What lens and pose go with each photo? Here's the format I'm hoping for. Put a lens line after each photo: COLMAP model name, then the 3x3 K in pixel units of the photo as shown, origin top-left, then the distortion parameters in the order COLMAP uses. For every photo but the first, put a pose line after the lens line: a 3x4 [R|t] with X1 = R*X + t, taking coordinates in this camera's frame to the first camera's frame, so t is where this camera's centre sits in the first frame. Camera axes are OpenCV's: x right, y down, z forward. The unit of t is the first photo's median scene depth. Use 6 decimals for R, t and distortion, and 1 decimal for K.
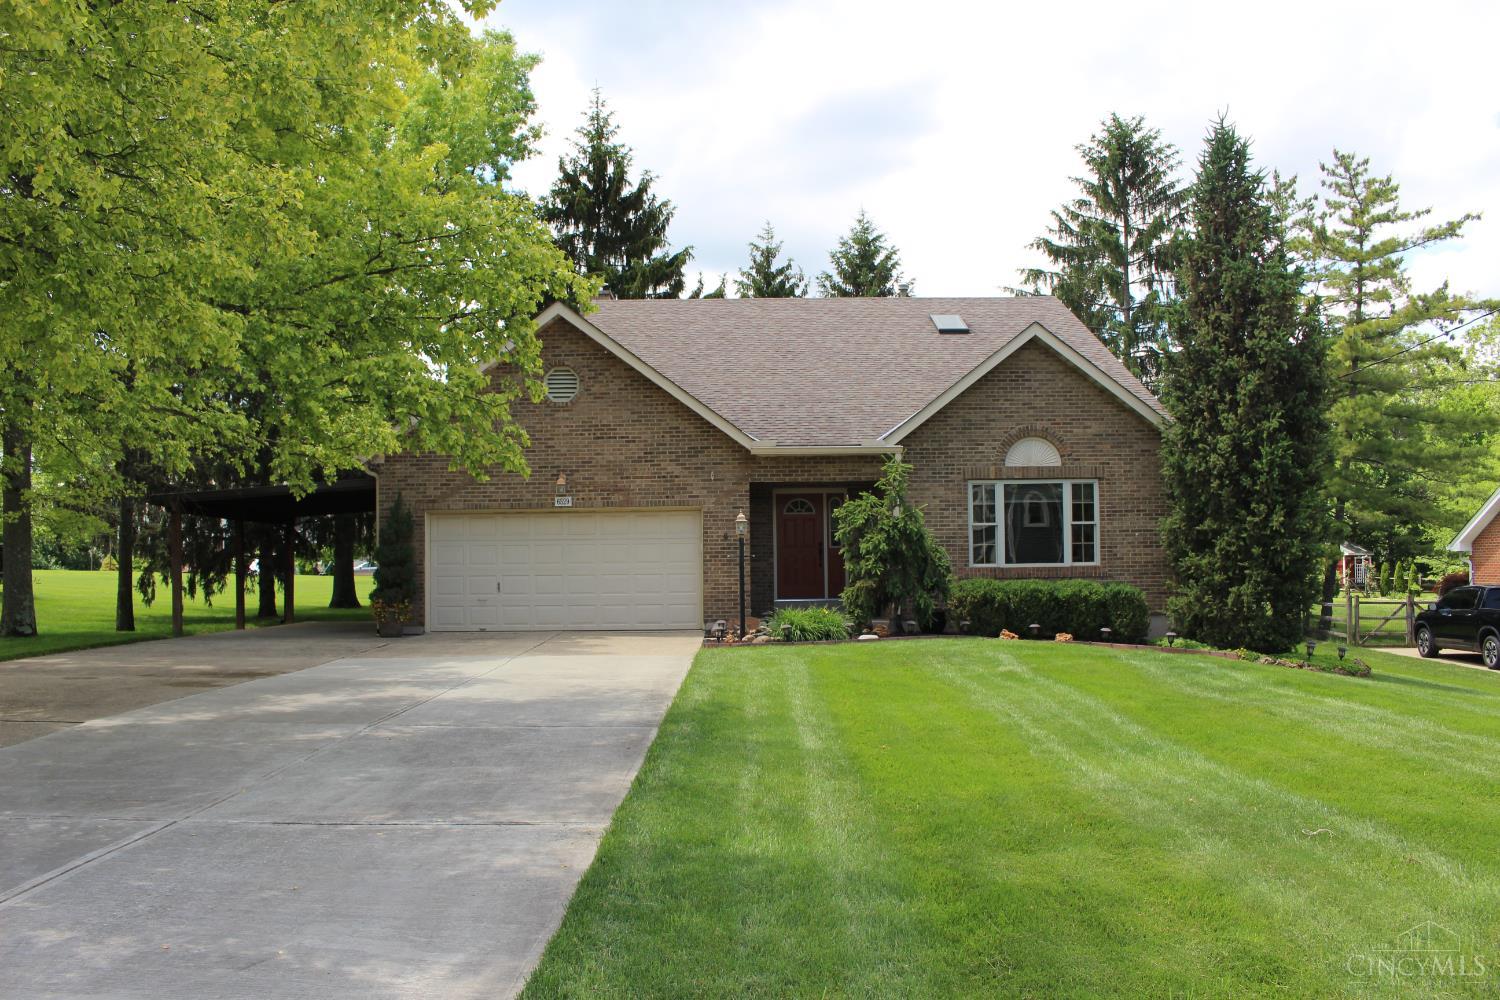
lens RADIAL K [[1251.3, 0, 751.6], [0, 1251.3, 499.4], [0, 0, 1]] dist [-0.154407, 0.125016]
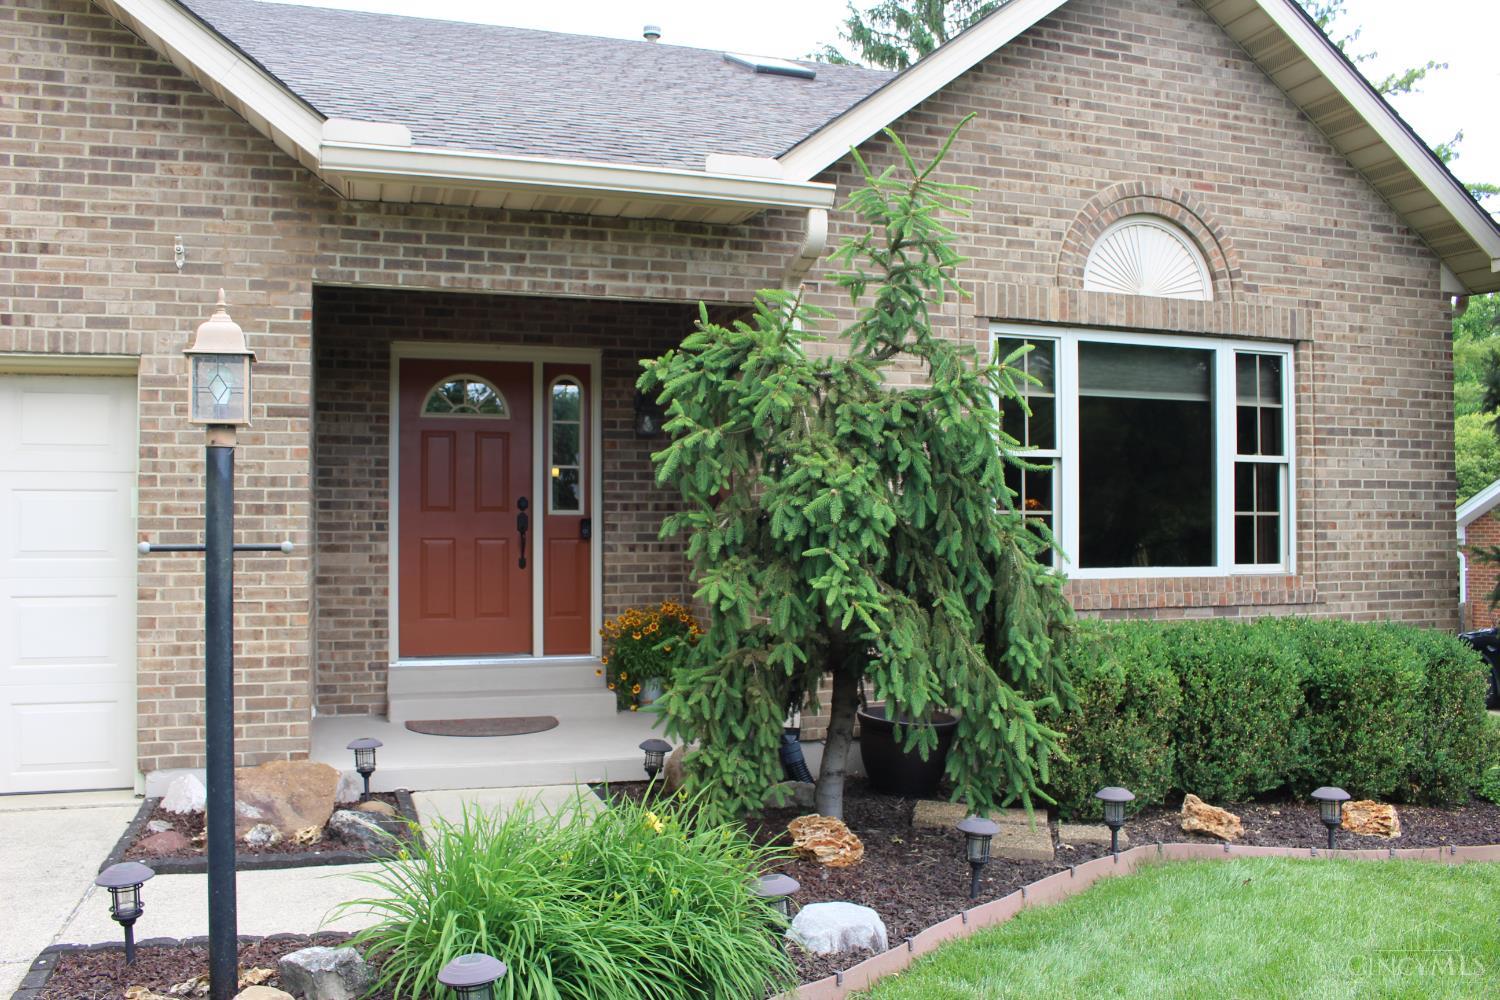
lens RADIAL K [[1251.3, 0, 743.2], [0, 1251.3, 509.5], [0, 0, 1]] dist [-0.154407, 0.125016]
pose [[0.954133, 0.017514, 0.298869, 0.009482], [-0.026451, 0.999315, 0.025881, 0.028801], [-0.298211, -0.032599, 0.953943, 0.694485]]
